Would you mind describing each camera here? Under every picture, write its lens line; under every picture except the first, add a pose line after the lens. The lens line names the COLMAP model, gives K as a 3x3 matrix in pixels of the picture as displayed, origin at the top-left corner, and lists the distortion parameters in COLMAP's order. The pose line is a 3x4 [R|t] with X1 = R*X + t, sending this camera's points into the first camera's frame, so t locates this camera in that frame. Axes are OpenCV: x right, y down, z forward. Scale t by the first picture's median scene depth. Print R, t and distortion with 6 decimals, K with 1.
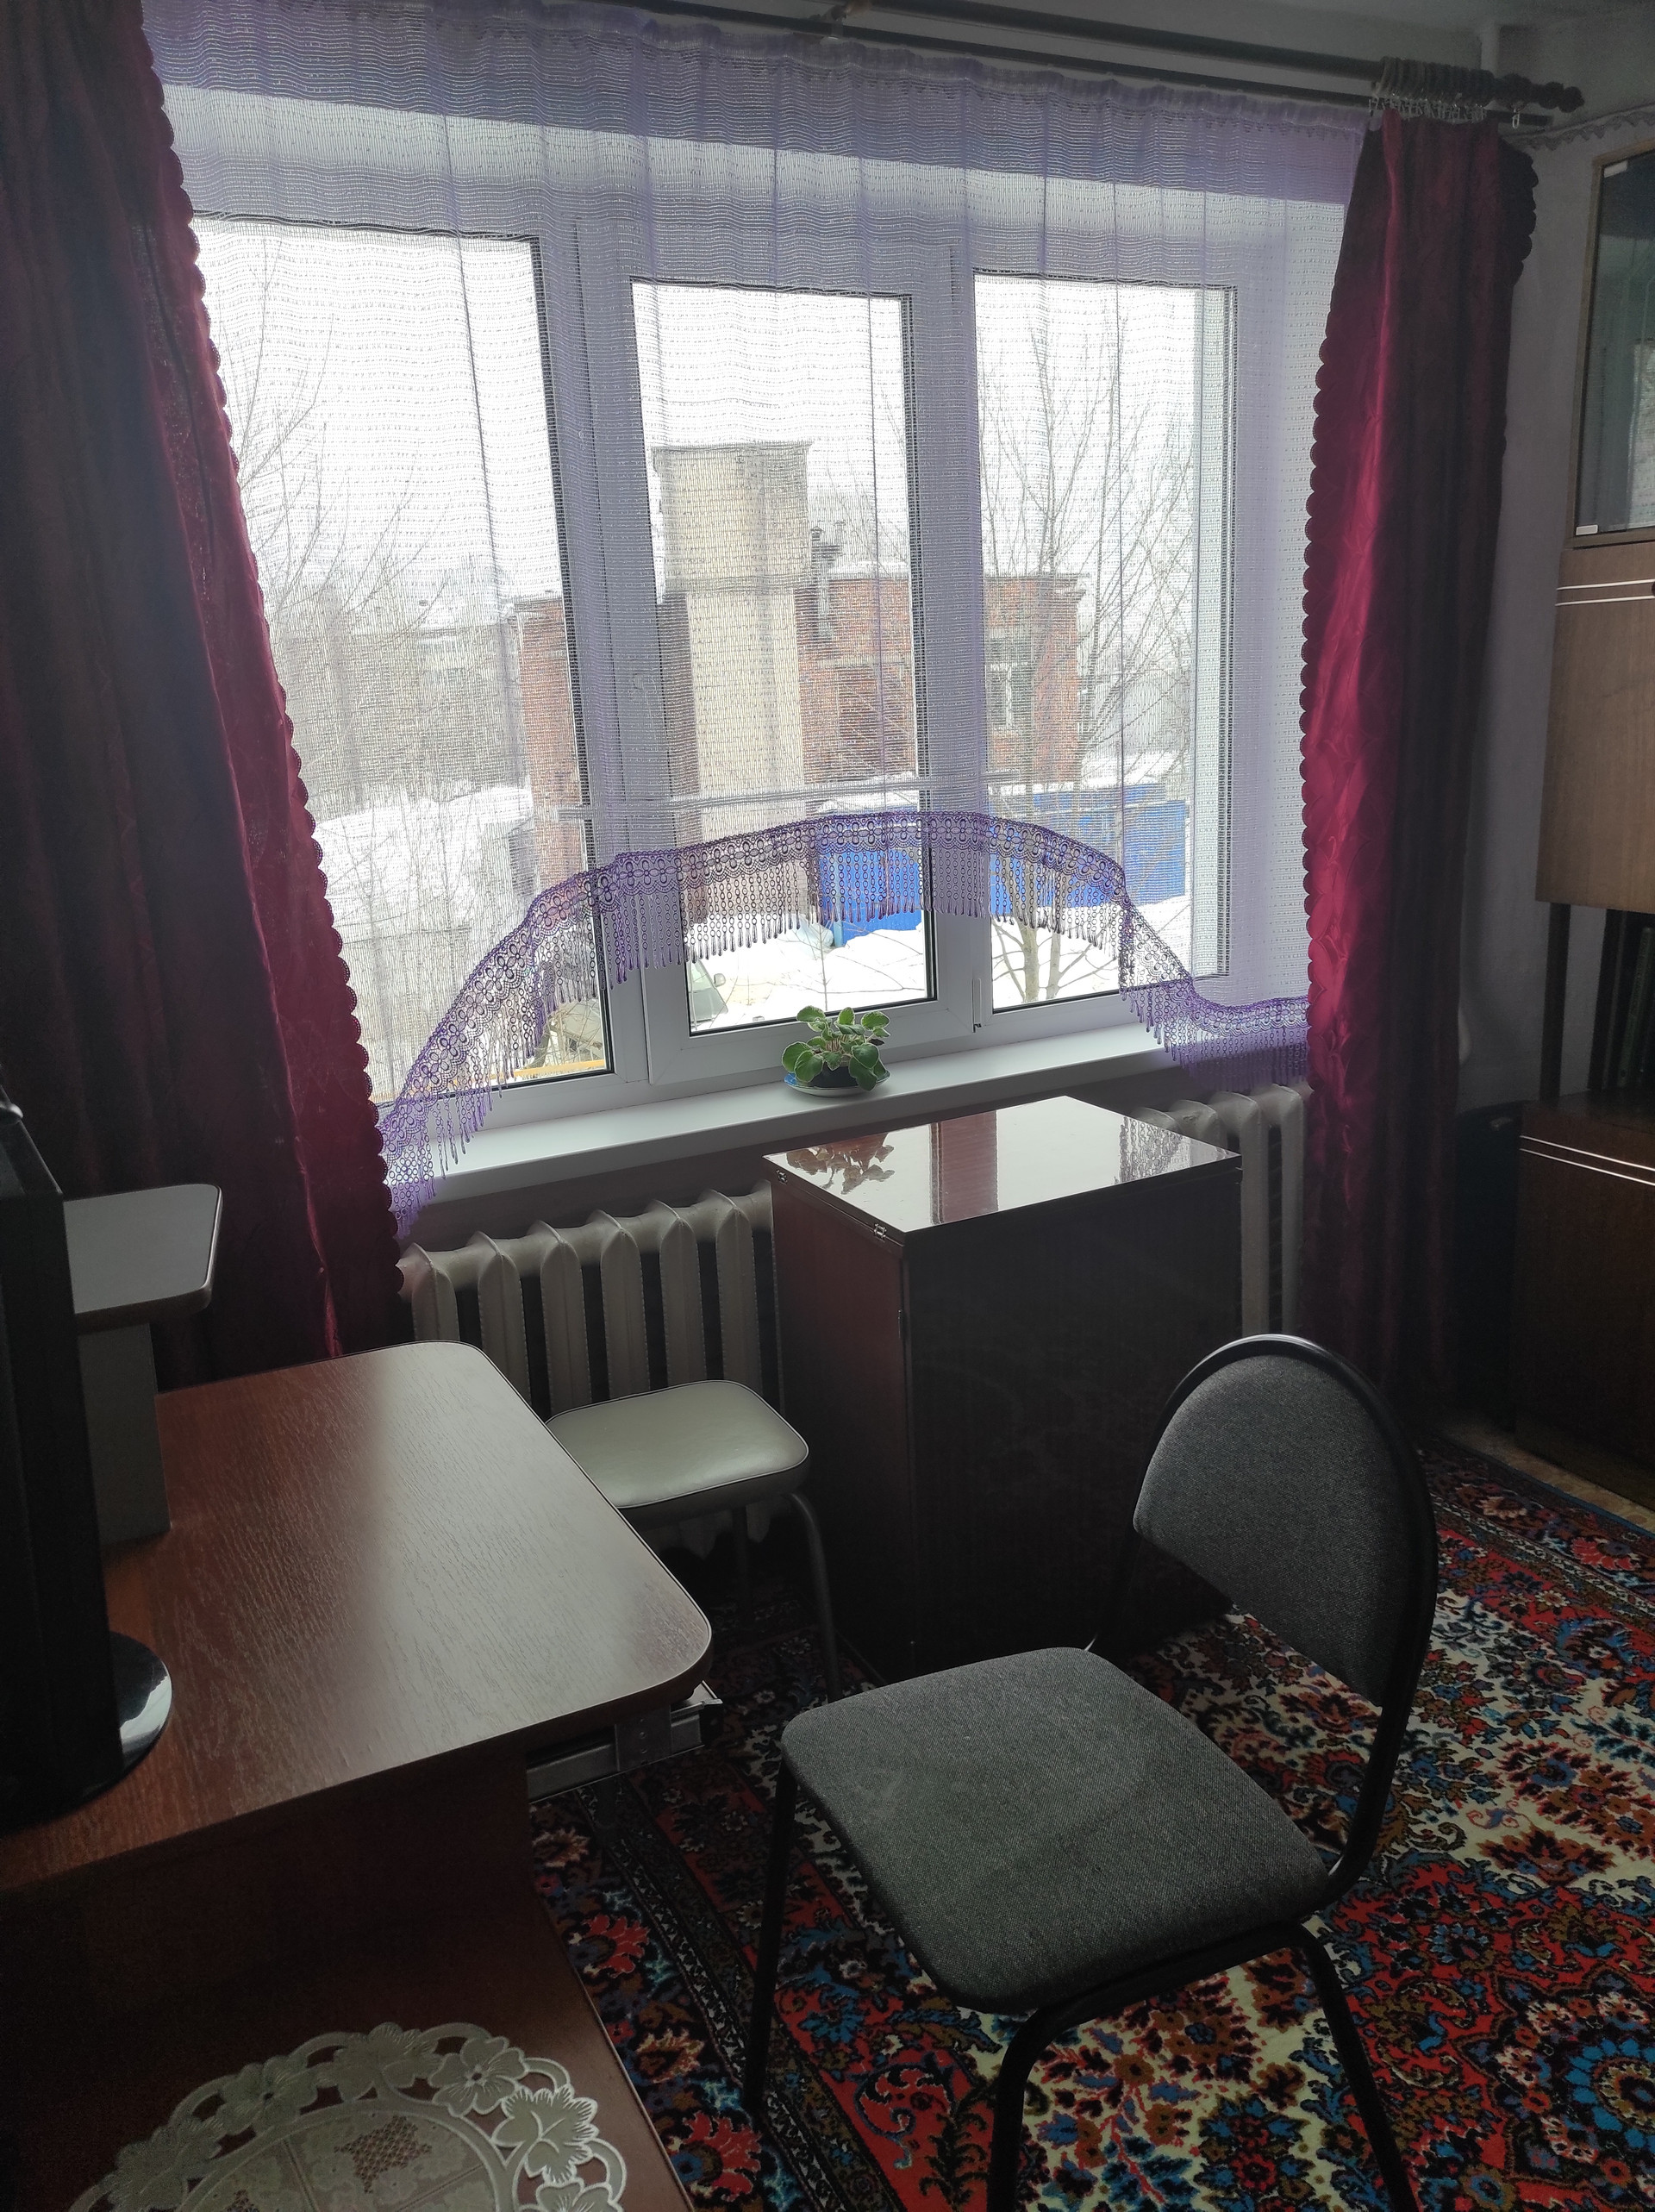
lens RADIAL K [[1636.0, 0, 811.7], [0, 1636.0, 1108.7], [0, 0, 1]] dist [0.050303, -0.030744]
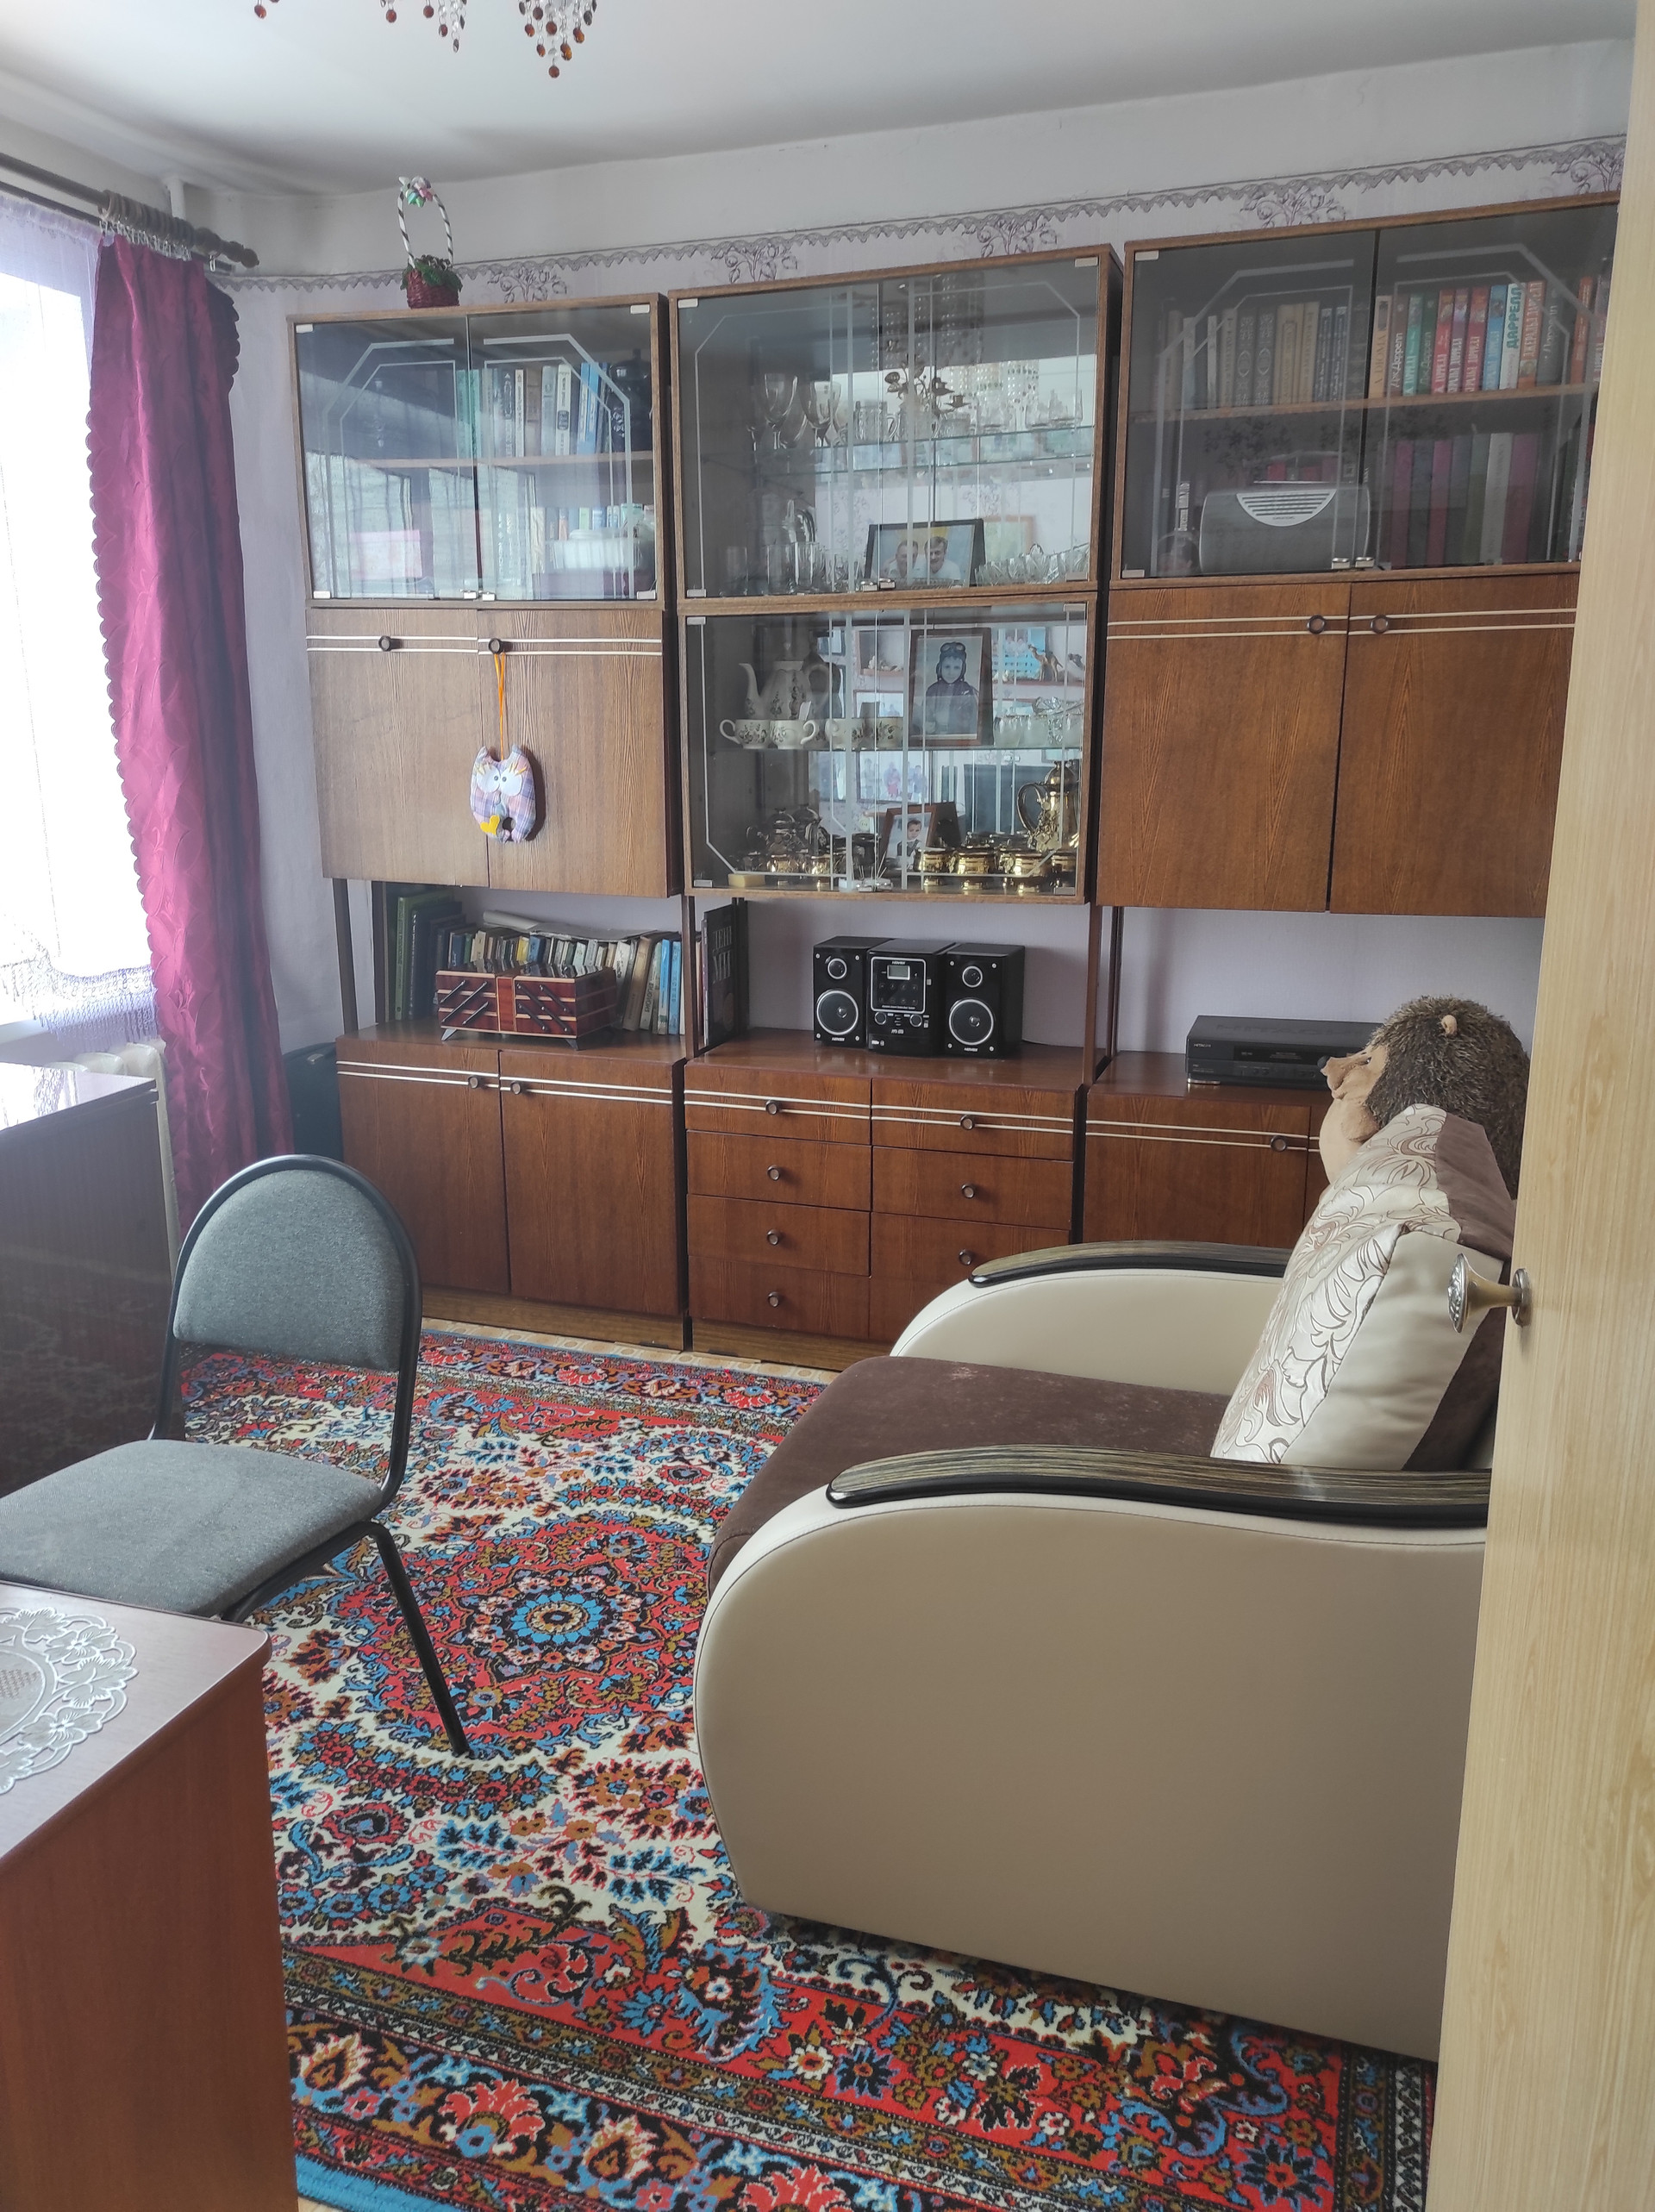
lens RADIAL K [[1636.0, 0, 836.0], [0, 1636.0, 1099.4], [0, 0, 1]] dist [0.050303, -0.030744]
pose [[0.706457, -0.115202, 0.698317, -0.206616], [0.135726, 0.990403, 0.026080, 0.069965], [-0.694620, 0.076356, 0.715313, -0.193541]]
